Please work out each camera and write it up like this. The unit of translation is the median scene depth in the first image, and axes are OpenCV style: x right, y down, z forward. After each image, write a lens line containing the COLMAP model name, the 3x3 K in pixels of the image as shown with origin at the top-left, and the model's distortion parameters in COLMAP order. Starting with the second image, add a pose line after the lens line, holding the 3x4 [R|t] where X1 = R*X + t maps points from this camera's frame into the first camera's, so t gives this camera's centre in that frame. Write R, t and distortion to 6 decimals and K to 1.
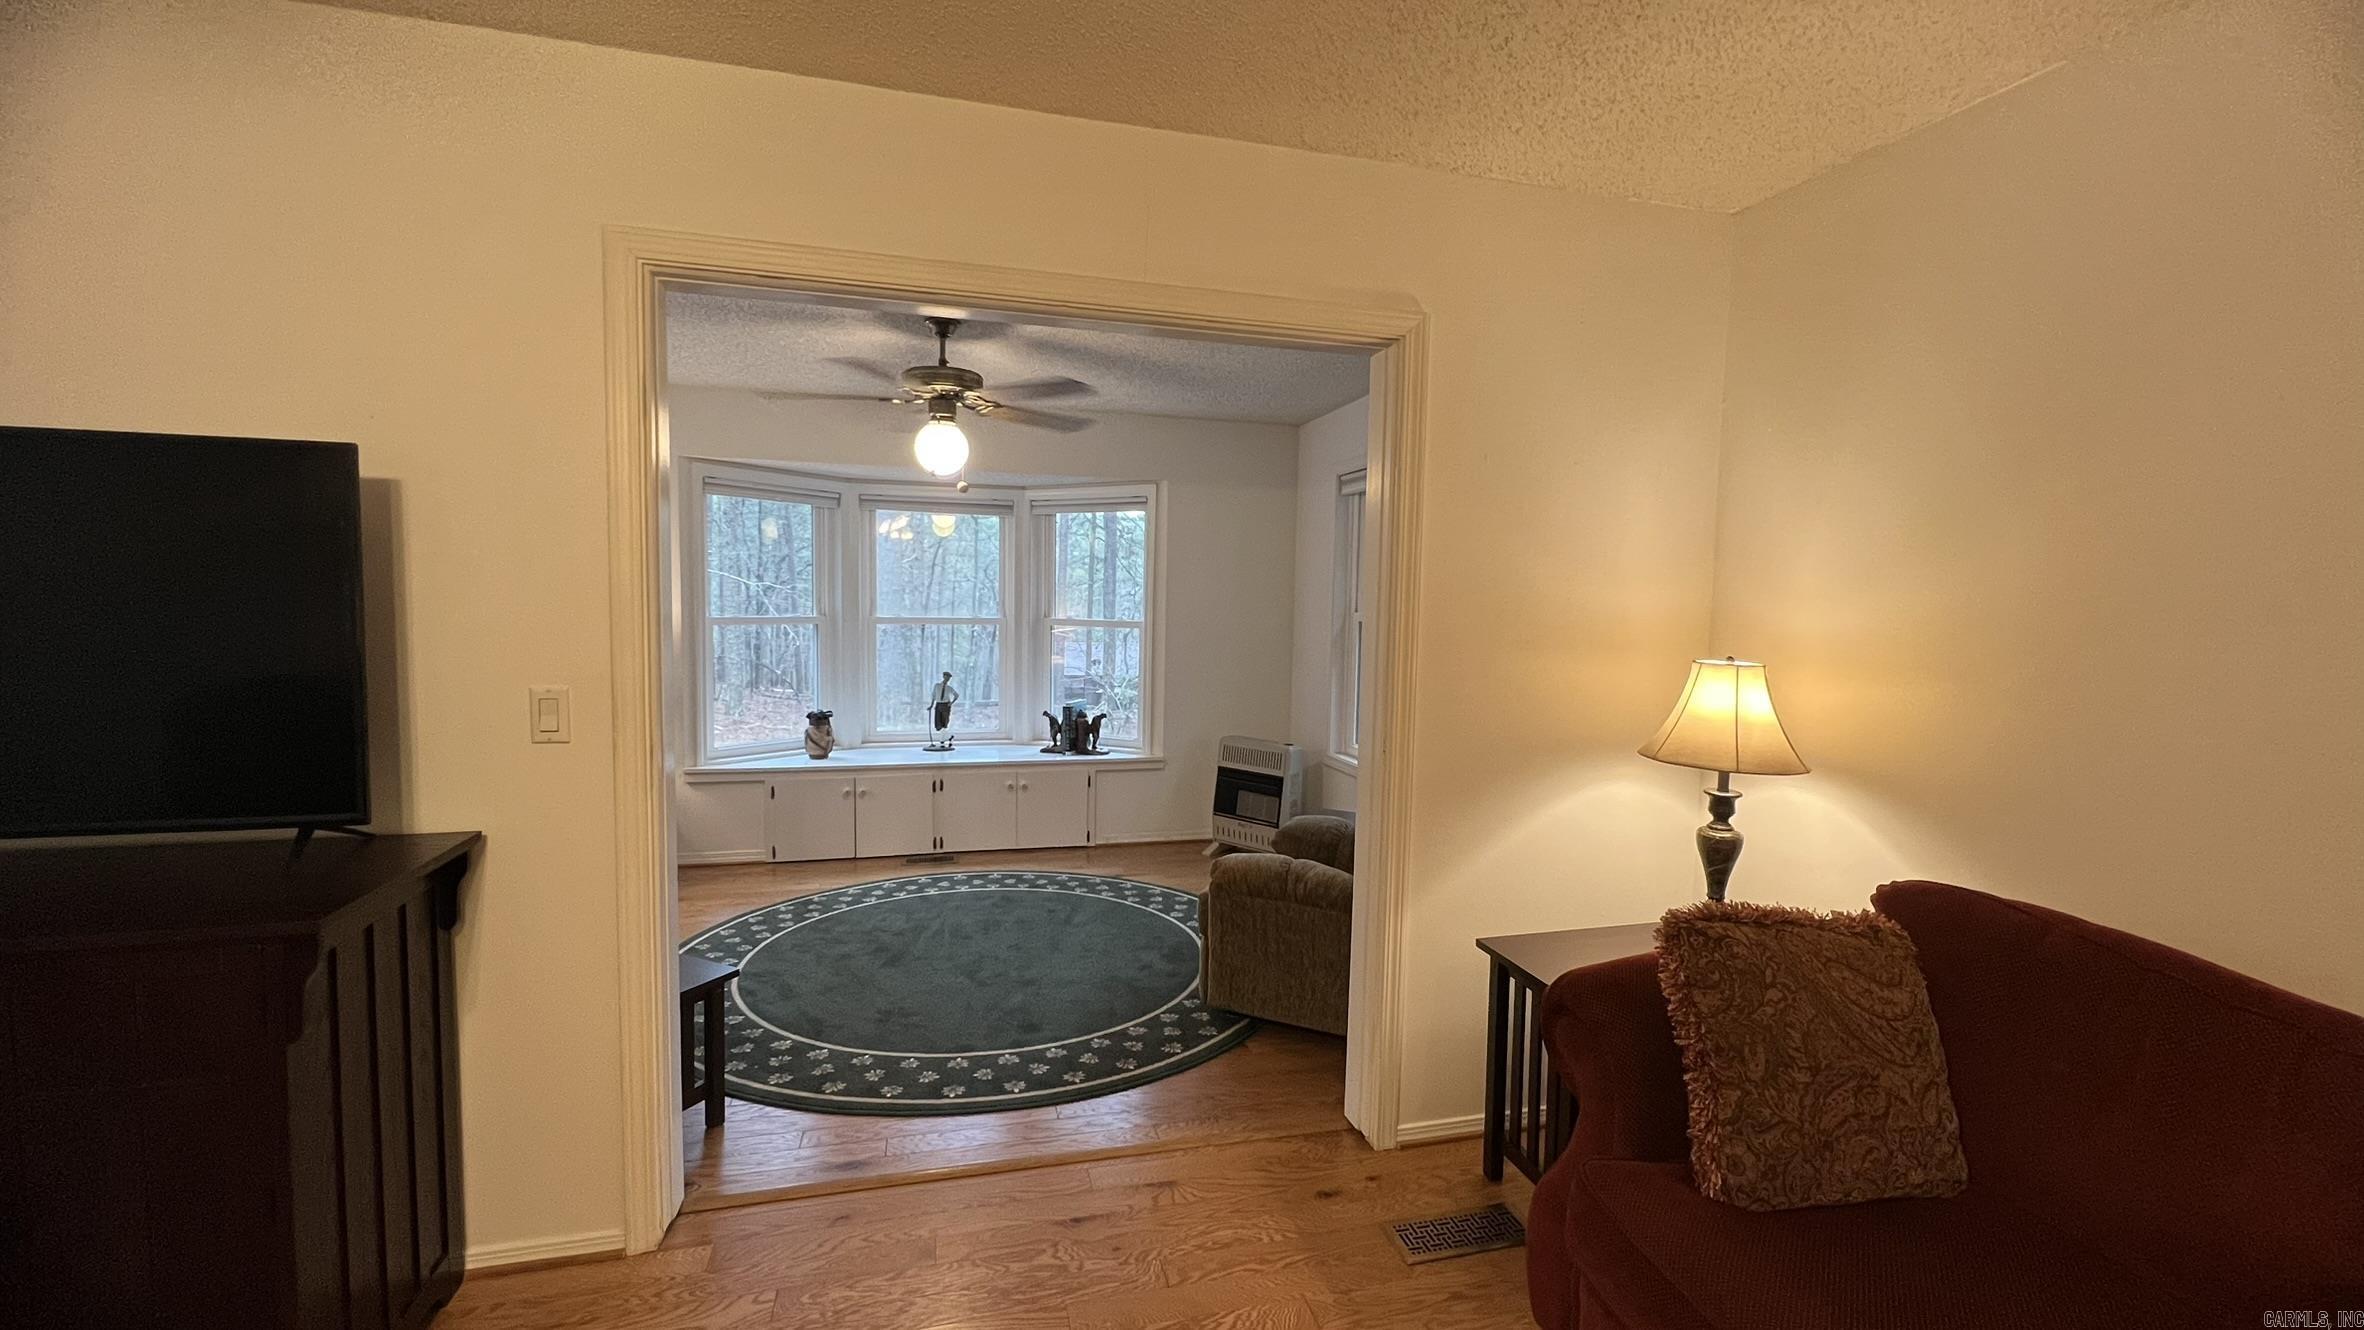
lens RADIAL K [[943.2, 0, 1169.9], [0, 943.2, 661.5], [0, 0, 1]] dist [-0.001012, 0.000535]
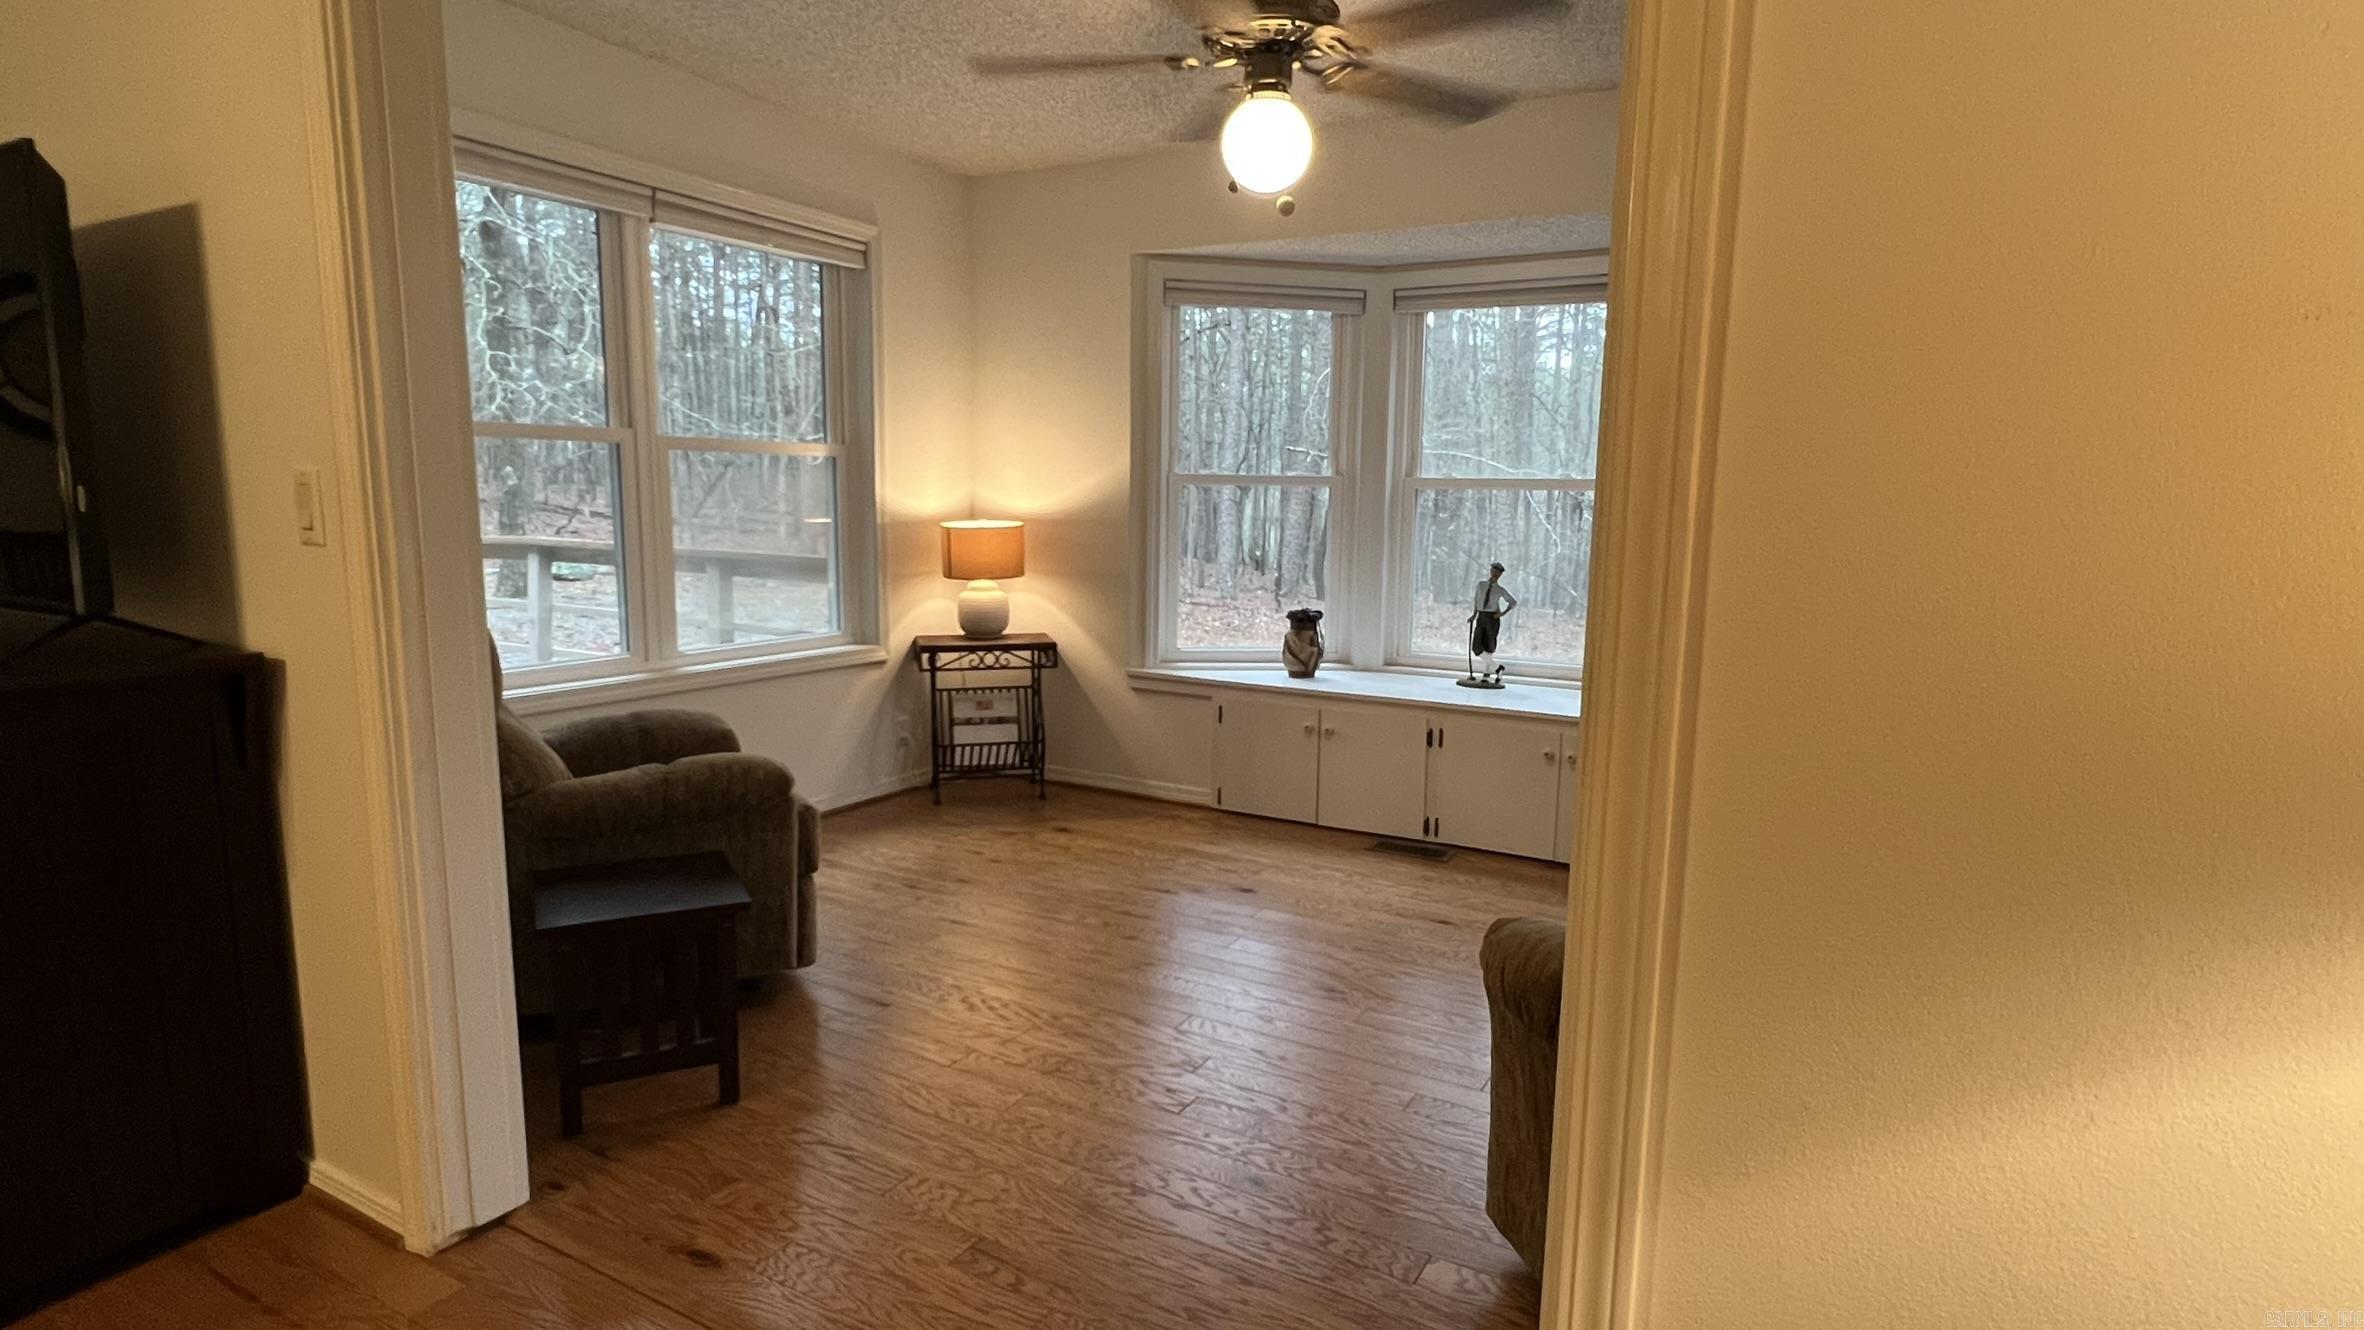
lens RADIAL K [[1213.4, 0, 1173.4], [0, 1213.4, 672.4], [0, 0, 1]] dist [-0.006627, -0.000571]
pose [[0.719757, 0.099332, -0.687083, 0.192714], [-0.052314, 0.994657, 0.088996, 0.025732], [0.692252, -0.028111, 0.721108, 0.304542]]
